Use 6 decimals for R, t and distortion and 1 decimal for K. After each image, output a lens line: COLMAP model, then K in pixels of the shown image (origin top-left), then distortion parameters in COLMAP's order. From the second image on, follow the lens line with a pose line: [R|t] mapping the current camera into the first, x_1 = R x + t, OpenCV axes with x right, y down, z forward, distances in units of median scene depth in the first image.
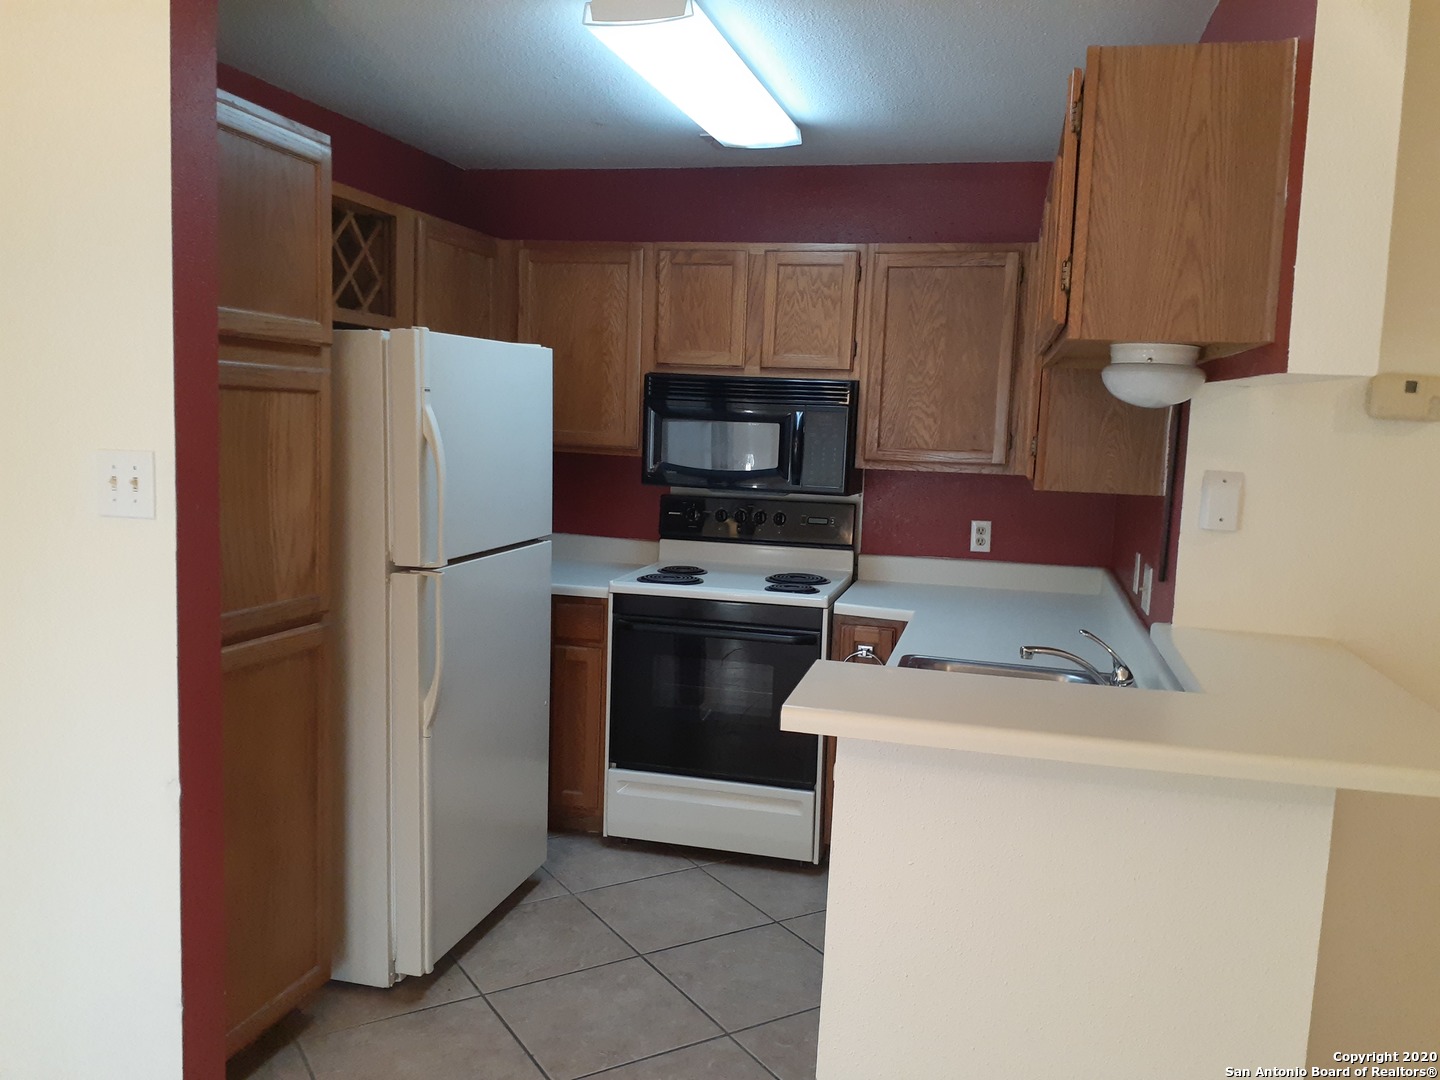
lens RADIAL K [[1137.1, 0, 720.0], [0, 1137.1, 540.0], [0, 0, 1]] dist [0.176614, -0.309891]
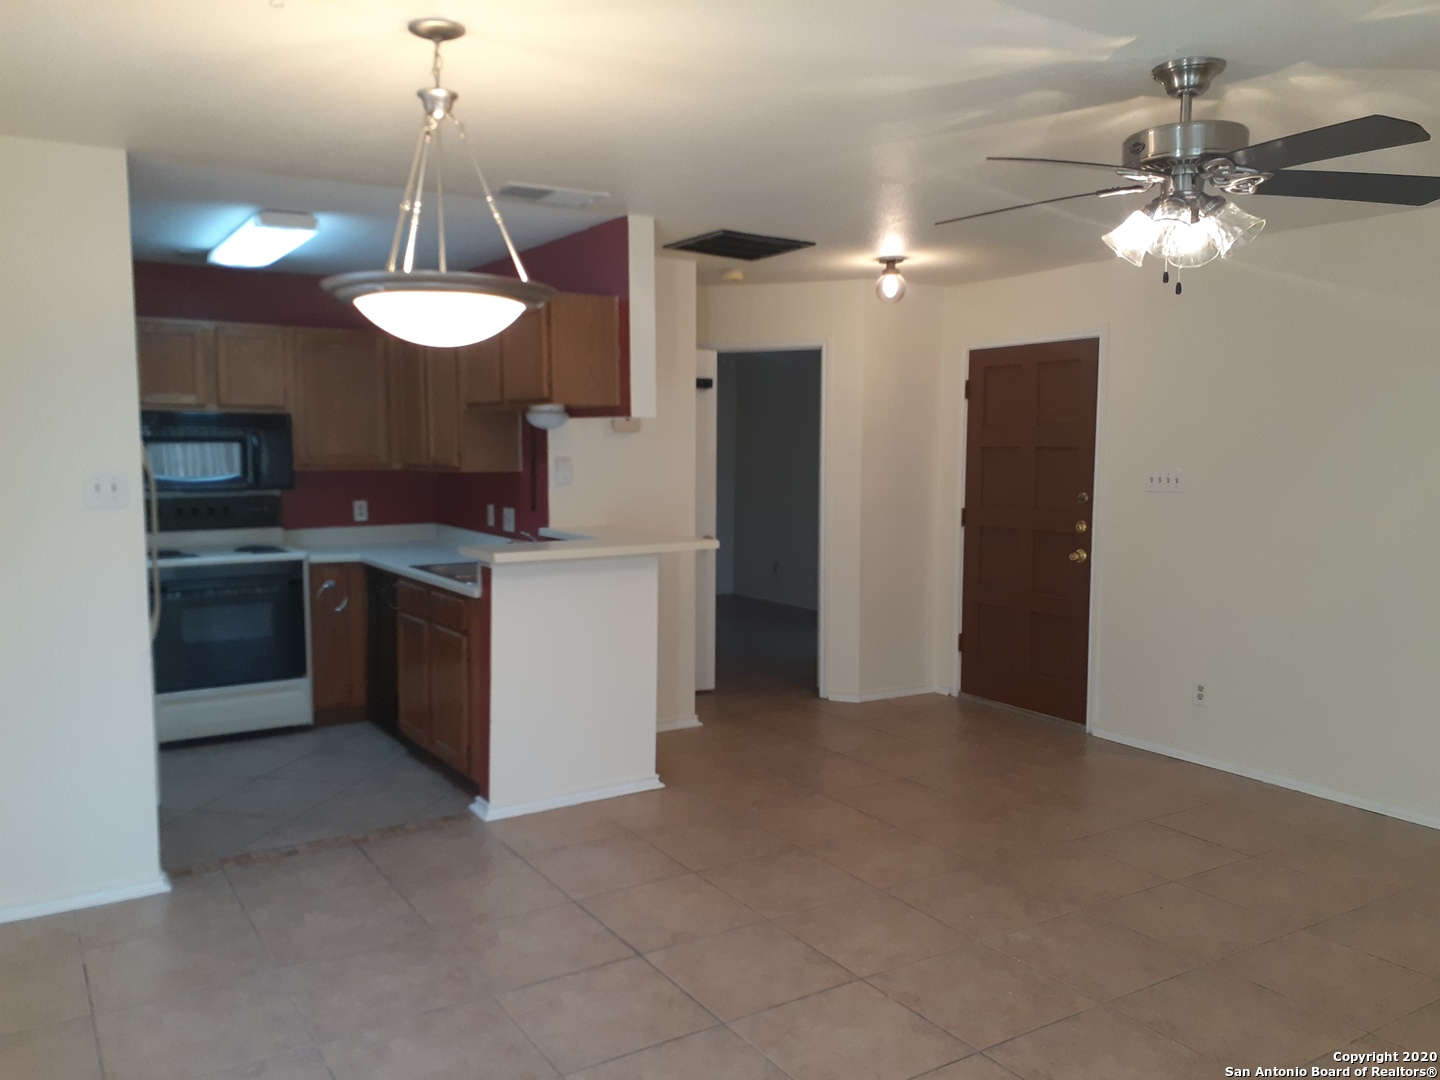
lens RADIAL K [[1137.1, 0, 720.0], [0, 1137.1, 540.0], [0, 0, 1]] dist [0.176614, -0.309891]
pose [[0.656824, -0.099838, 0.747405, -0.679813], [0.110316, 0.993254, 0.035732, 0.036709], [-0.745931, 0.058981, 0.663407, -0.455682]]
